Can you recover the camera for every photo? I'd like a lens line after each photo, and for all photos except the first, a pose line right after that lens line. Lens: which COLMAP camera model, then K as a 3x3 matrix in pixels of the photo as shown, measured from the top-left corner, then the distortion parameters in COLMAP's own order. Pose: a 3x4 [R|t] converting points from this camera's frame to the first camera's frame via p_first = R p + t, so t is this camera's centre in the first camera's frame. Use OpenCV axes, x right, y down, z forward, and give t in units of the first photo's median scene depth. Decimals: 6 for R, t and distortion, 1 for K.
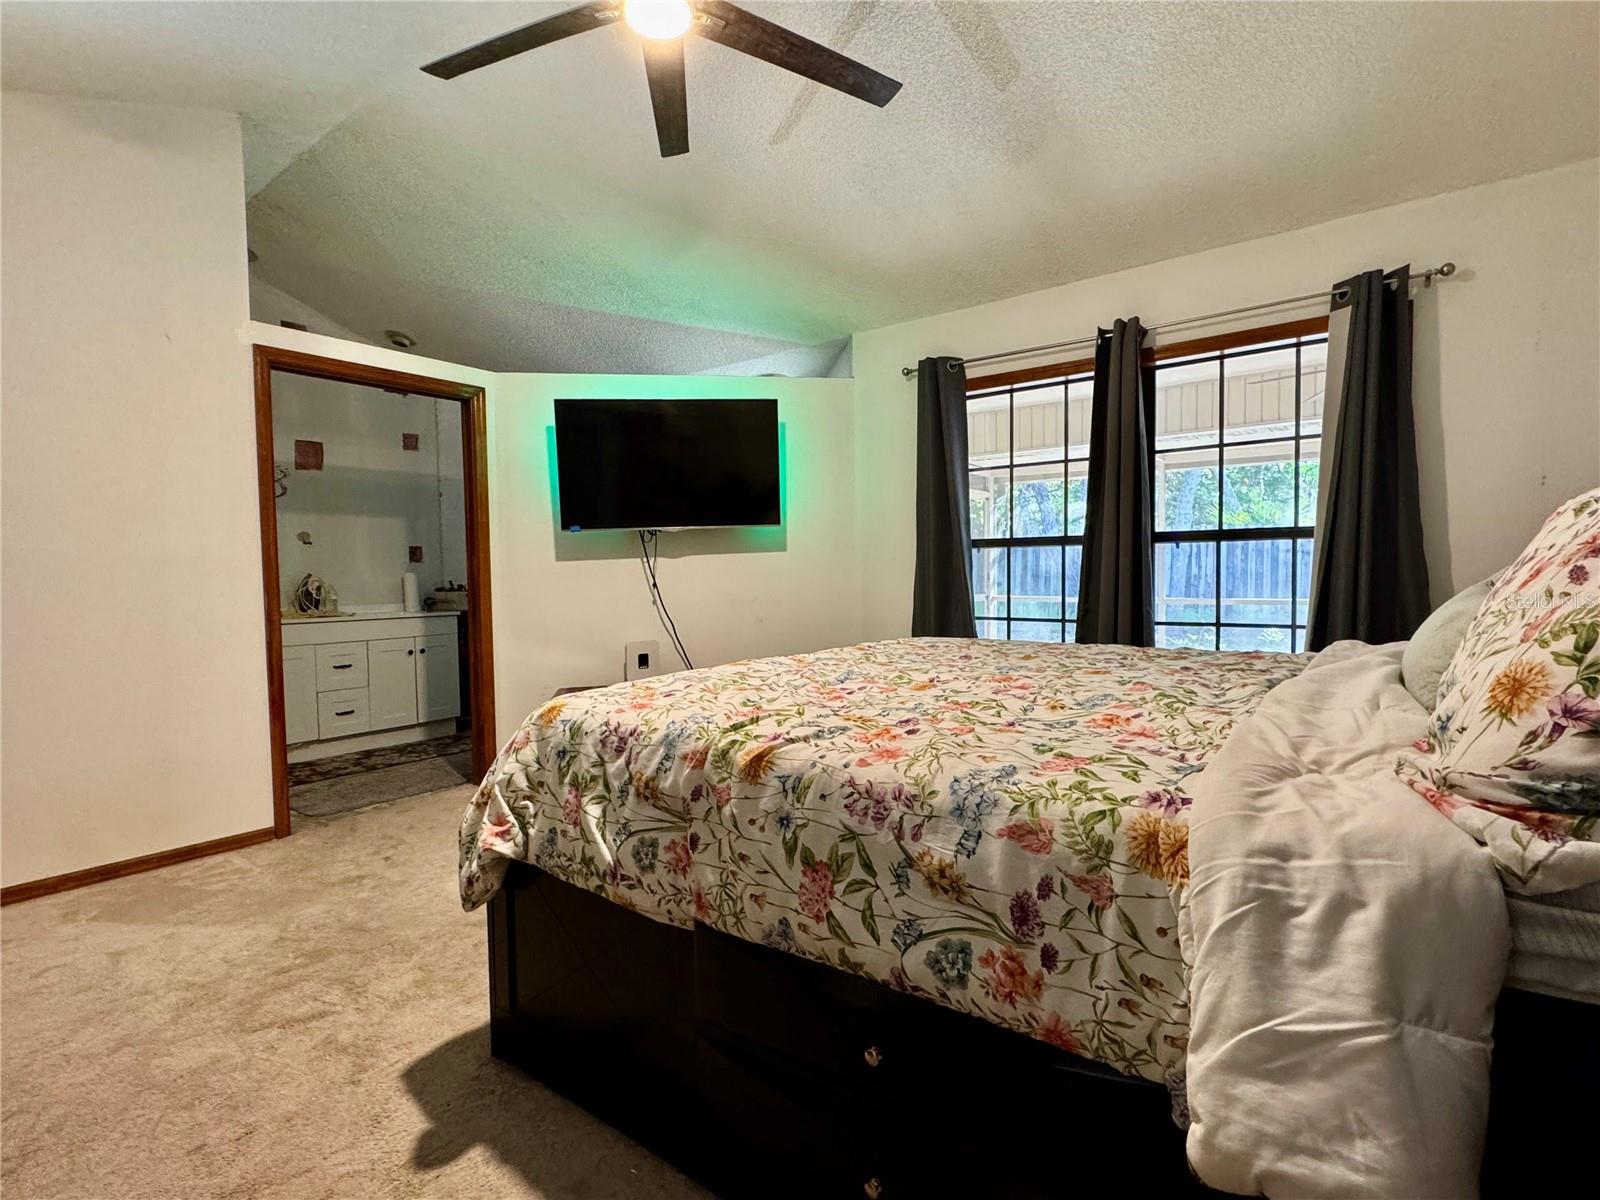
lens RADIAL K [[774.2, 0, 795.8], [0, 774.2, 599.8], [0, 0, 1]] dist [-0.001350, 0.000329]
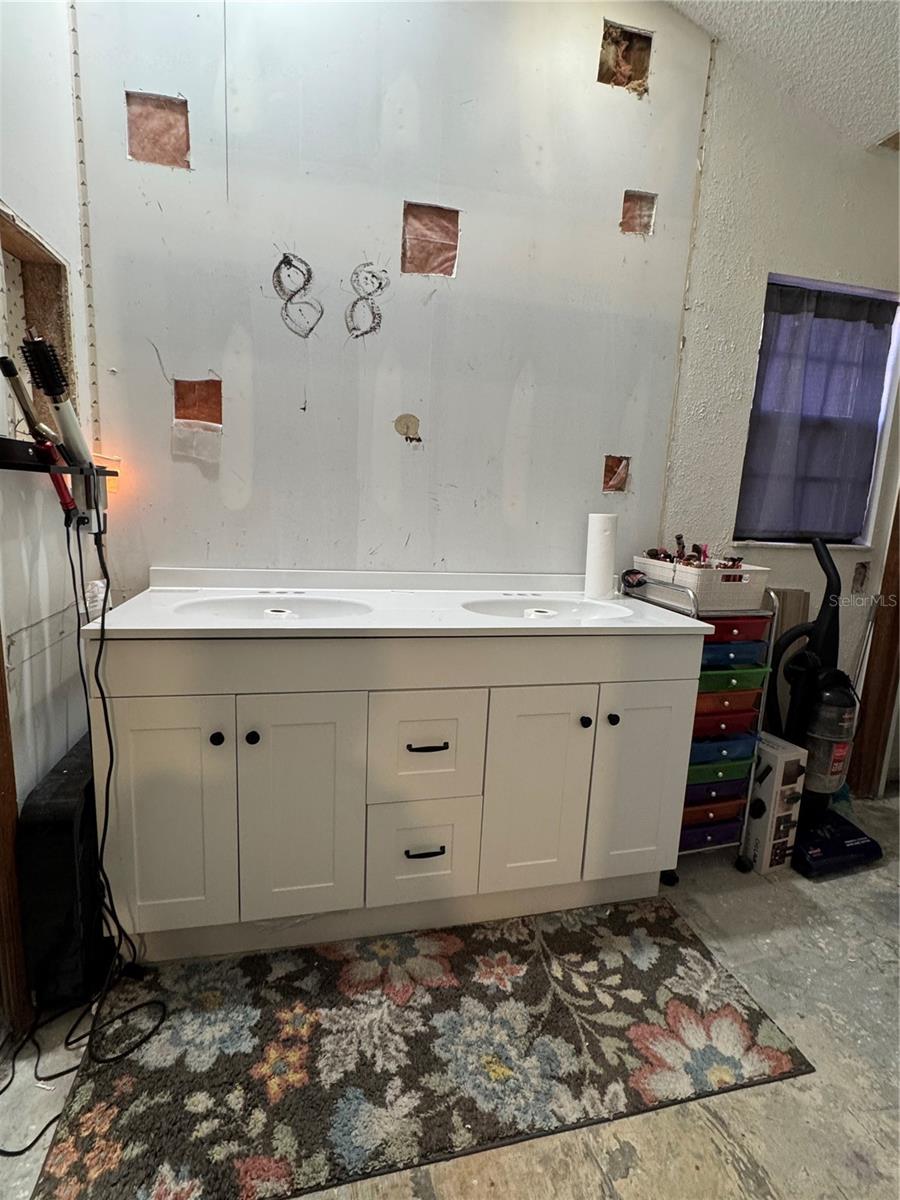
lens RADIAL K [[580.7, 0, 450.0], [0, 580.7, 600.0], [0, 0, 1]] dist [-0.001350, 0.000329]
pose [[0.781016, 0.159789, -0.603723, -0.347778], [-0.081019, 0.984468, 0.155751, -0.030212], [0.619234, -0.072731, 0.781831, 0.663296]]
